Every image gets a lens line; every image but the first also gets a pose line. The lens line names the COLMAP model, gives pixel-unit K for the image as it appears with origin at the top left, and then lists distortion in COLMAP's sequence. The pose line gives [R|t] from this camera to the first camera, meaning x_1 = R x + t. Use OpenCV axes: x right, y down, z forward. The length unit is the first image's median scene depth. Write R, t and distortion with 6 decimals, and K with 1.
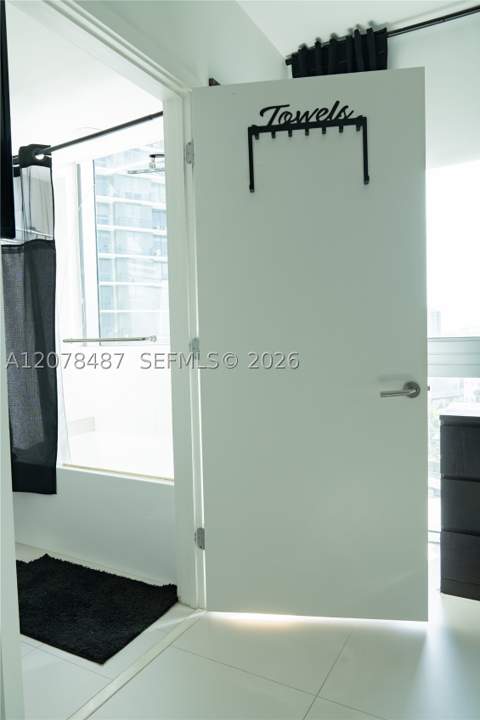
lens RADIAL K [[486.0, 0, 240.0], [0, 486.0, 360.0], [0, 0, 1]] dist [0.001870, -0.034937]
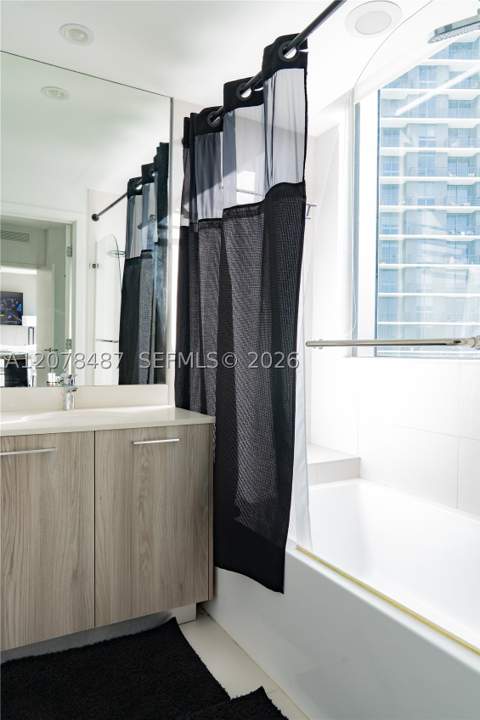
lens RADIAL K [[486.0, 0, 240.0], [0, 486.0, 360.0], [0, 0, 1]] dist [0.001870, -0.034937]
pose [[0.842870, 0.042499, -0.536436, -0.100638], [-0.058501, 0.998205, -0.012837, -0.006378], [0.534927, 0.042202, 0.843844, 0.405371]]
